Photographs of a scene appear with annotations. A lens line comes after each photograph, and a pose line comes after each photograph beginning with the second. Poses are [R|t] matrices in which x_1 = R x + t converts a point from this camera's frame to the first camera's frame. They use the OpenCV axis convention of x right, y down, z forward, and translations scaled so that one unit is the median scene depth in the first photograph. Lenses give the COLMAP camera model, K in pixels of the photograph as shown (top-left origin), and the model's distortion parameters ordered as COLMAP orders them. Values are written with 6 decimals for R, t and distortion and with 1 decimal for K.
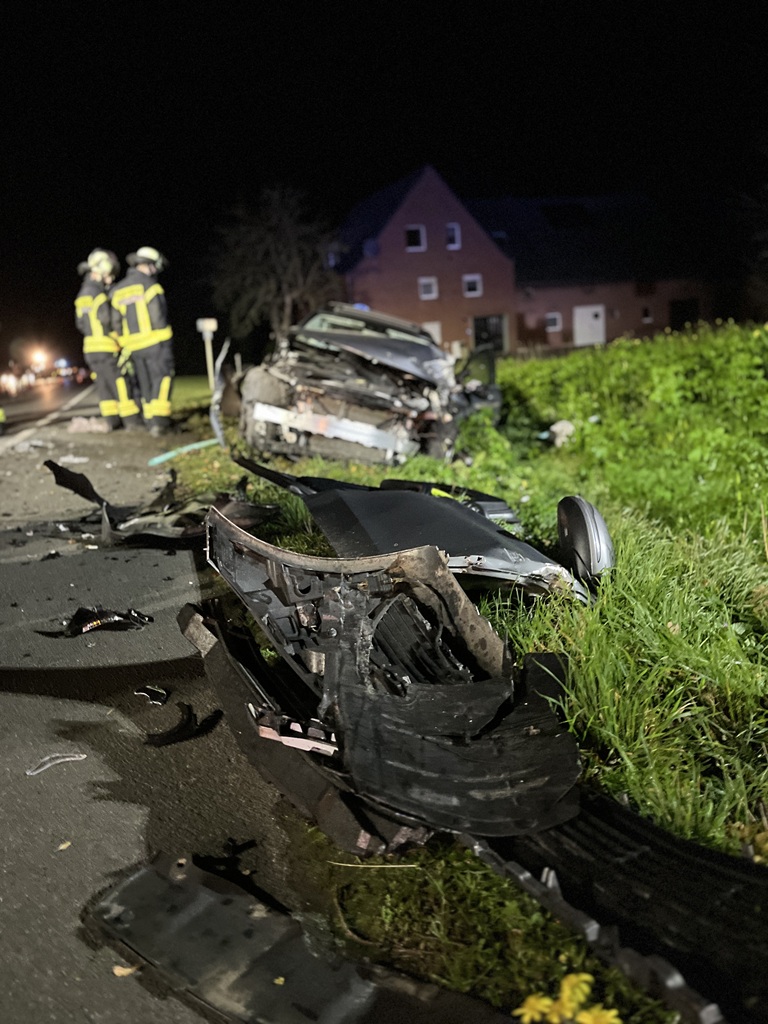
lens RADIAL K [[778.1, 0, 384.0], [0, 778.1, 512.0], [0, 0, 1]] dist [0.058700, -0.091538]
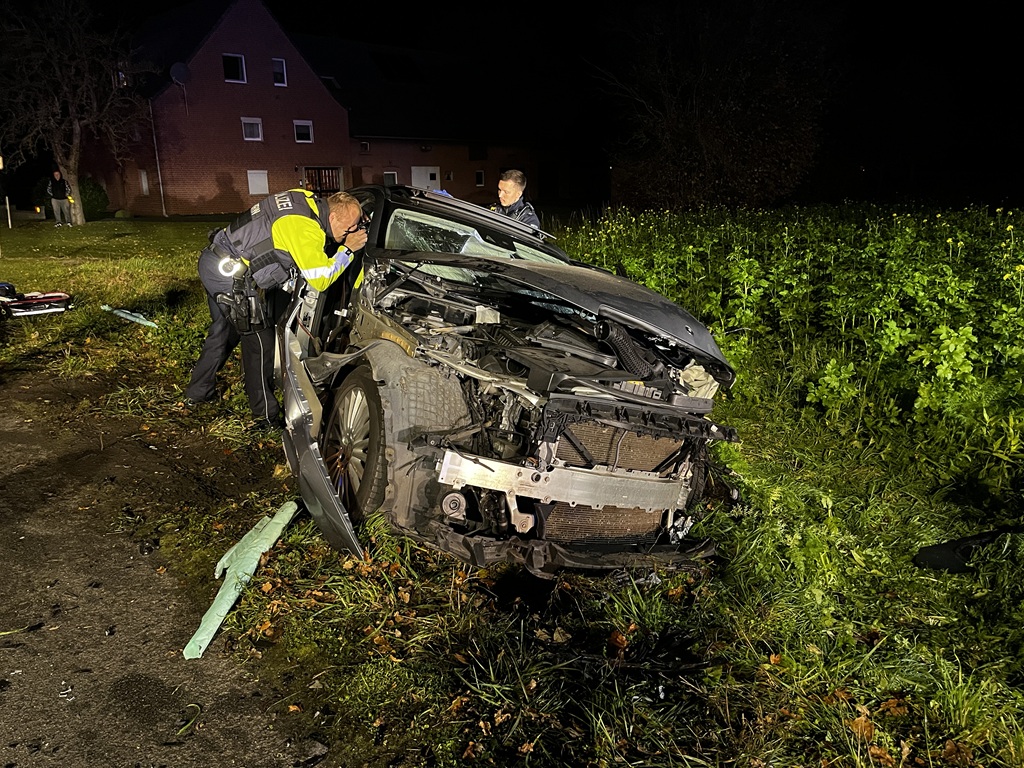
lens RADIAL K [[778.8, 0, 525.2], [0, 778.8, 389.0], [0, 0, 1]] dist [0.063027, -0.093630]
pose [[0.909054, -0.032709, 0.415392, -0.051395], [0.019681, 0.999172, 0.035605, -0.032015], [-0.416212, -0.024192, 0.908946, 0.102103]]
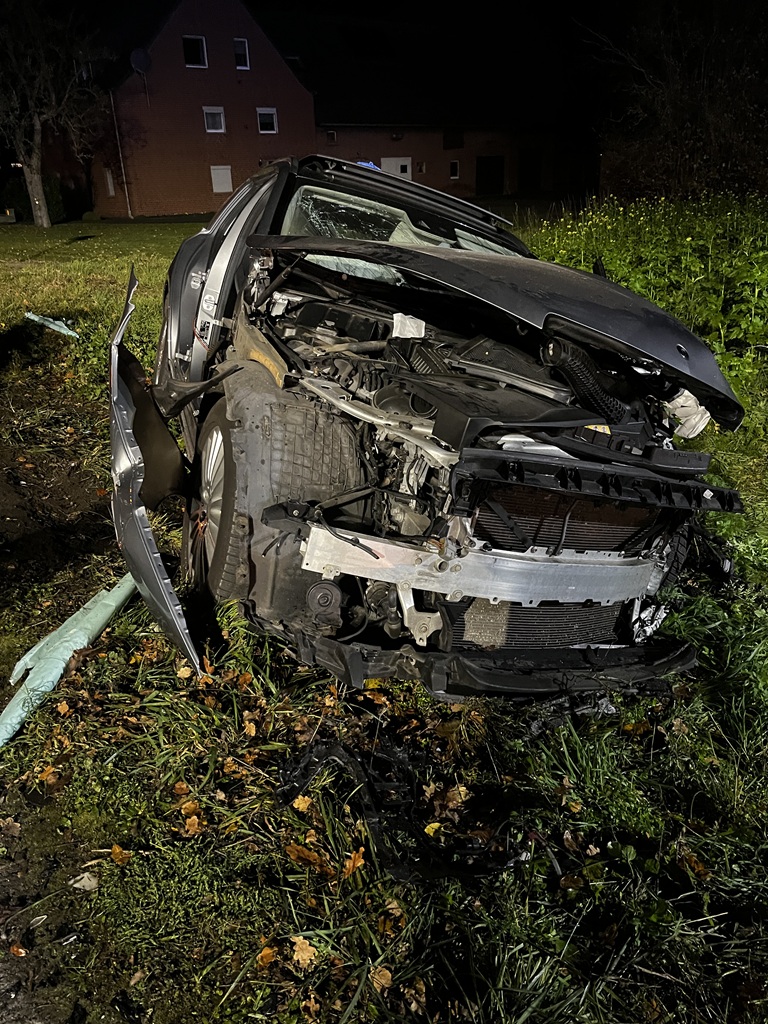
lens RADIAL K [[778.8, 0, 391.4], [0, 778.8, 529.4], [0, 0, 1]] dist [0.063027, -0.093630]
pose [[0.956558, -0.066482, 0.283859, -0.037618], [0.009917, 0.980509, 0.196223, -0.033680], [-0.291372, -0.184884, 0.938574, 0.121391]]
